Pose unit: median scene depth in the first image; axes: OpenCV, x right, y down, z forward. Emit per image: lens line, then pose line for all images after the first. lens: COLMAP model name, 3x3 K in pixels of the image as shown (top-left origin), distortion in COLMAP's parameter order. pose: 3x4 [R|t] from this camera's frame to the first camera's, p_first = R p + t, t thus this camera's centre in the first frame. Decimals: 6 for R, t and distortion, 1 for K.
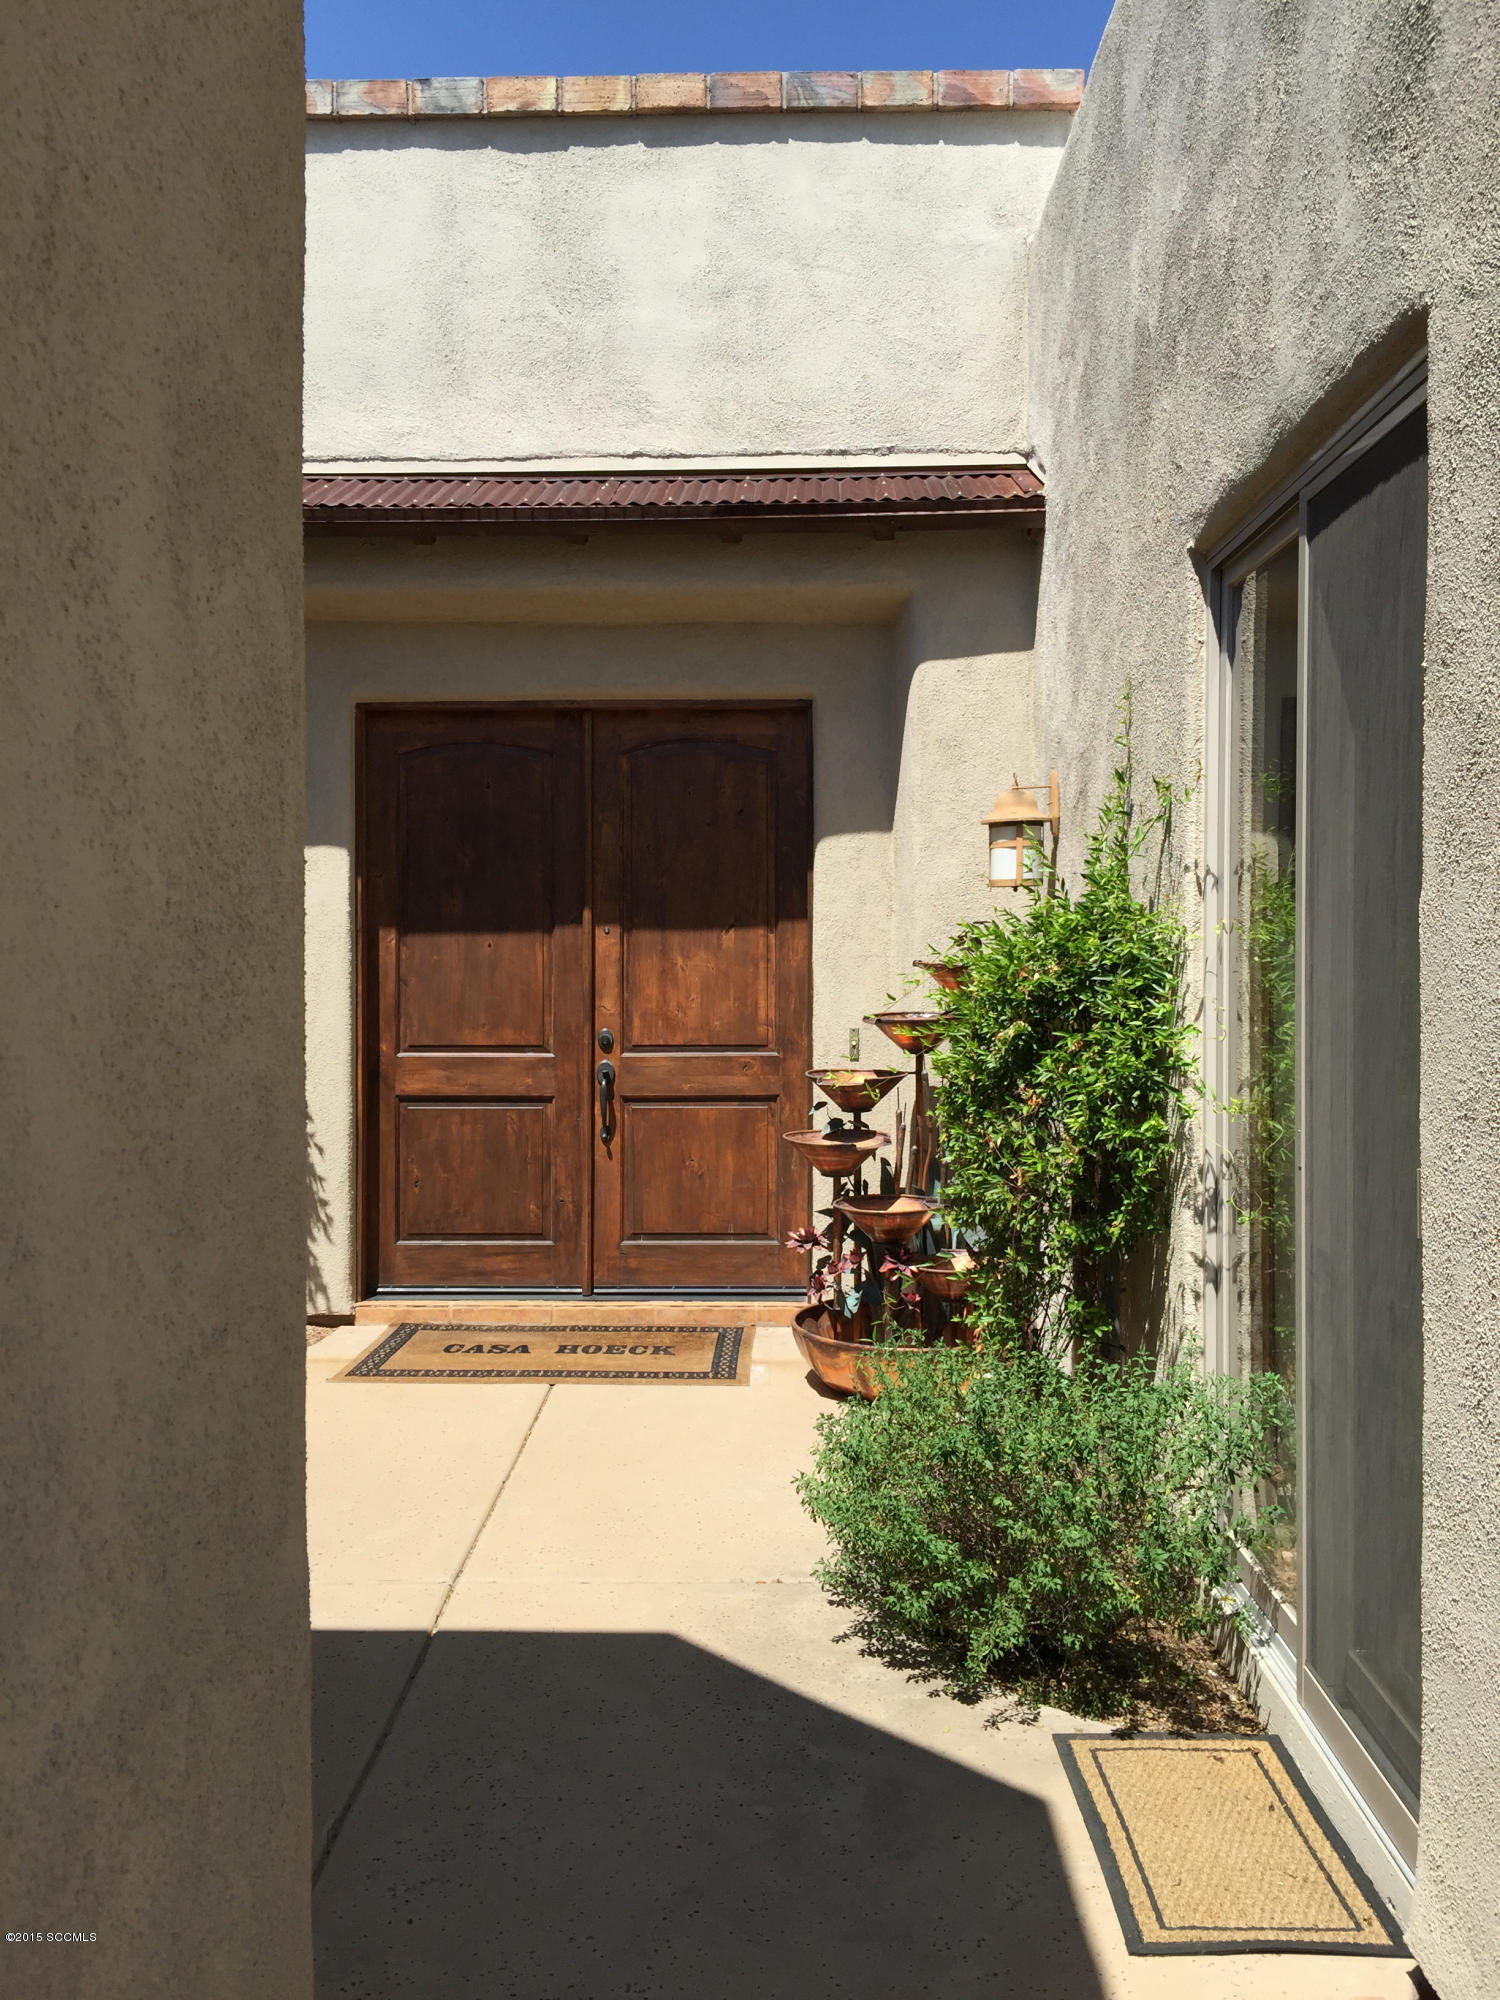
lens RADIAL K [[1677.3, 0, 765.4], [0, 1677.3, 970.3], [0, 0, 1]] dist [0.094614, -0.167721]
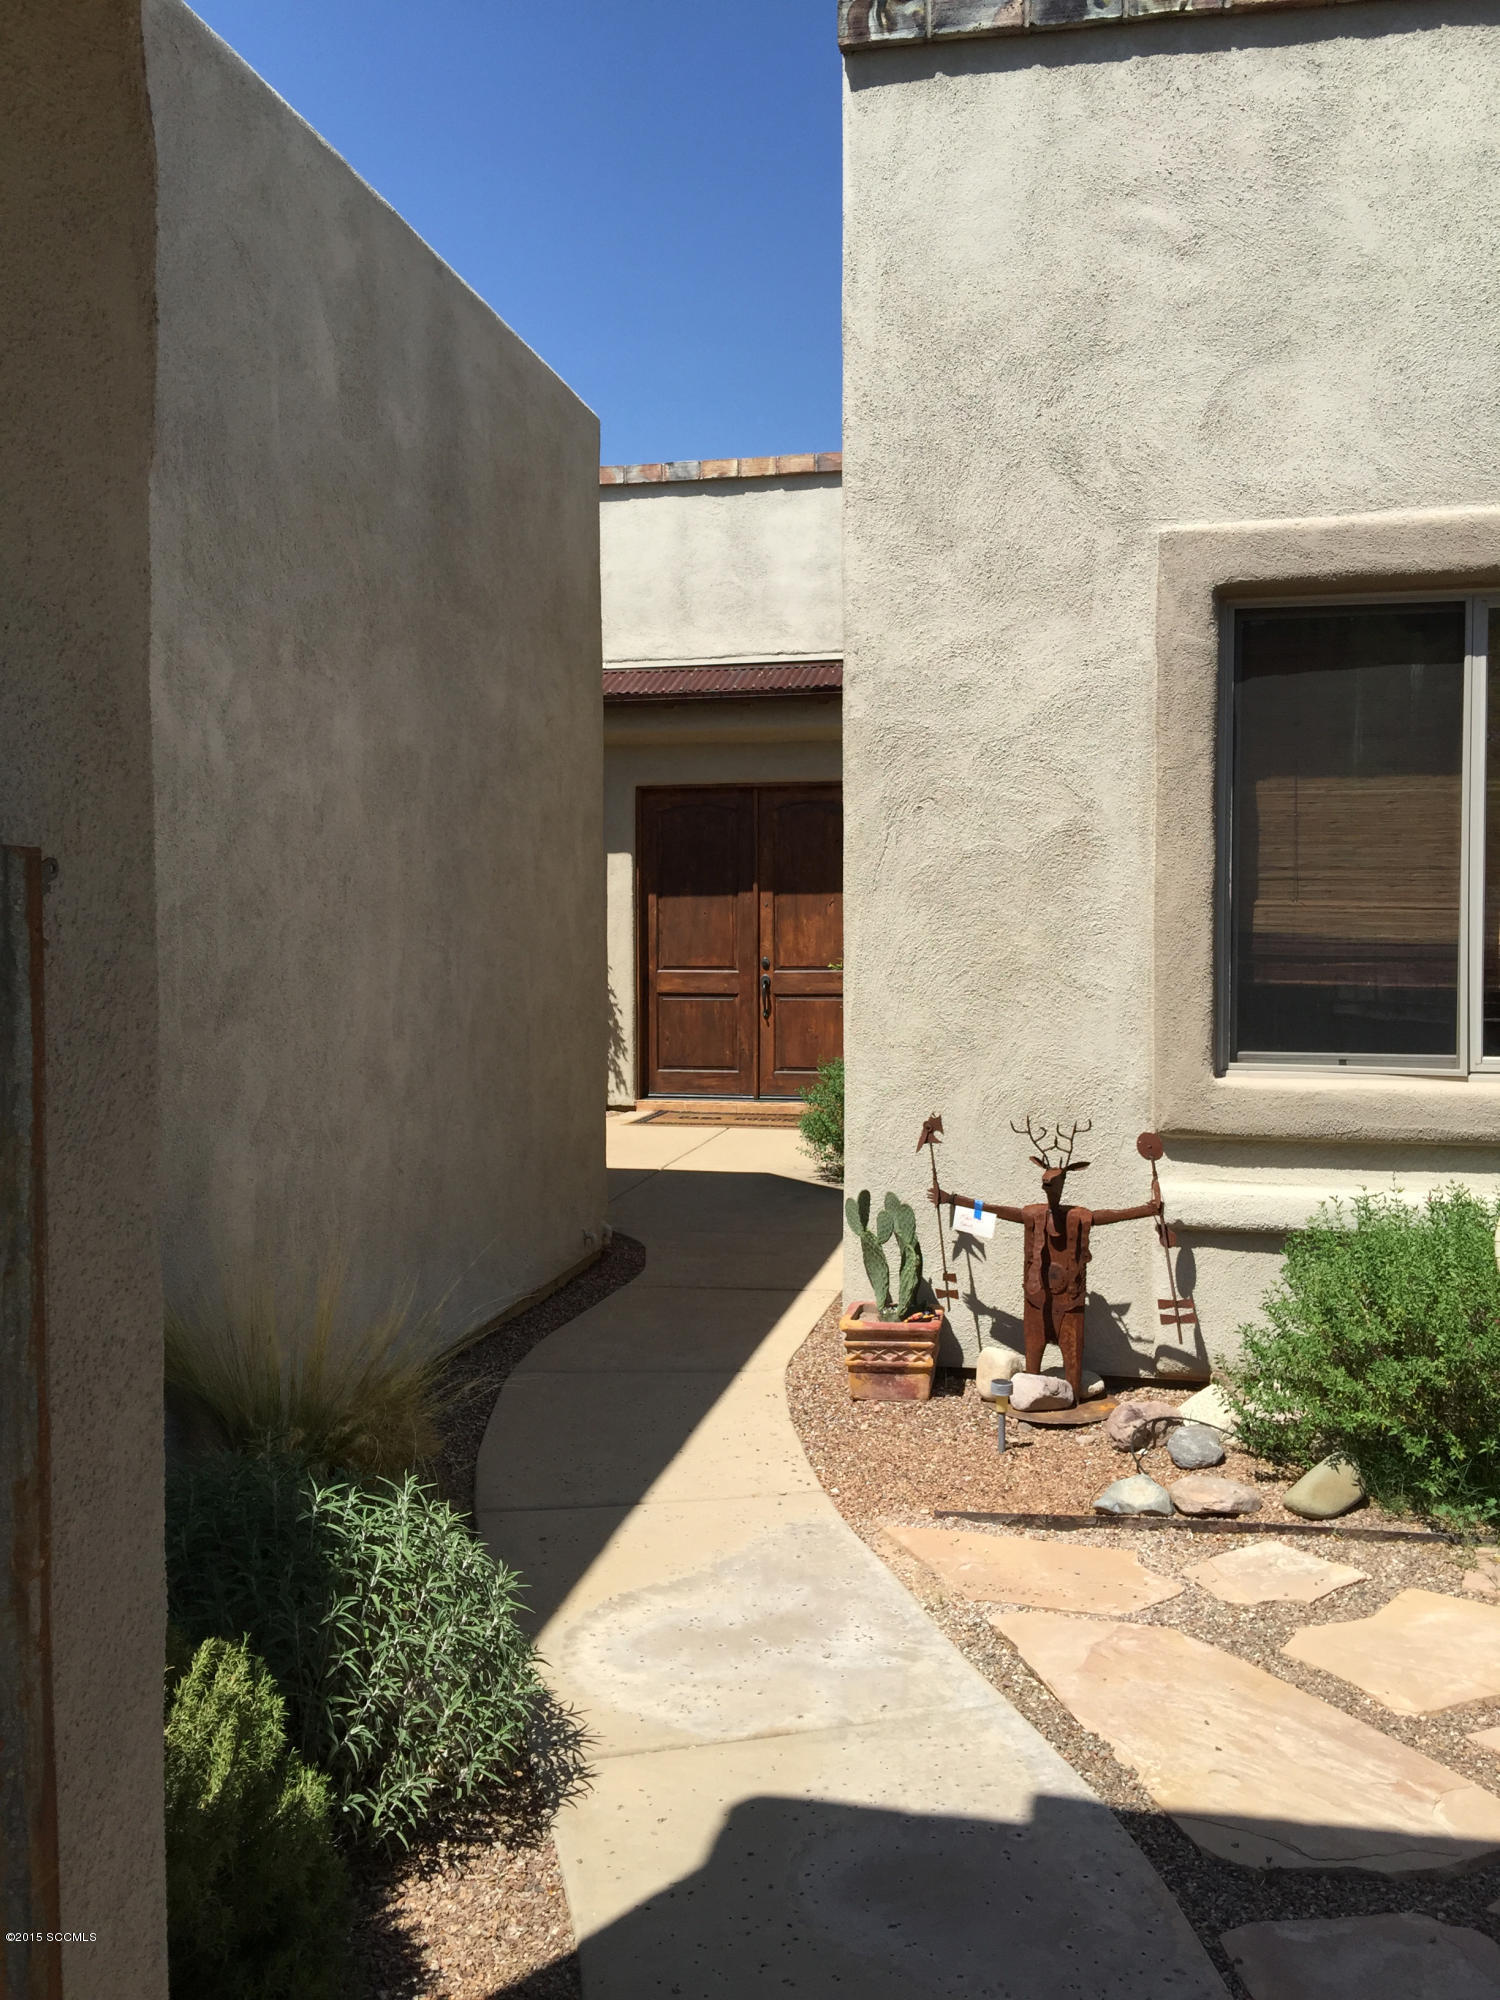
lens RADIAL K [[1724.6, 0, 750.0], [0, 1724.6, 1000.0], [0, 0, 1]] dist [0.120087, -0.182653]
pose [[0.985223, 0.008756, -0.171053, 0.217800], [-0.001007, 0.998971, 0.045336, -0.004940], [0.171274, -0.044494, 0.984218, -0.898801]]
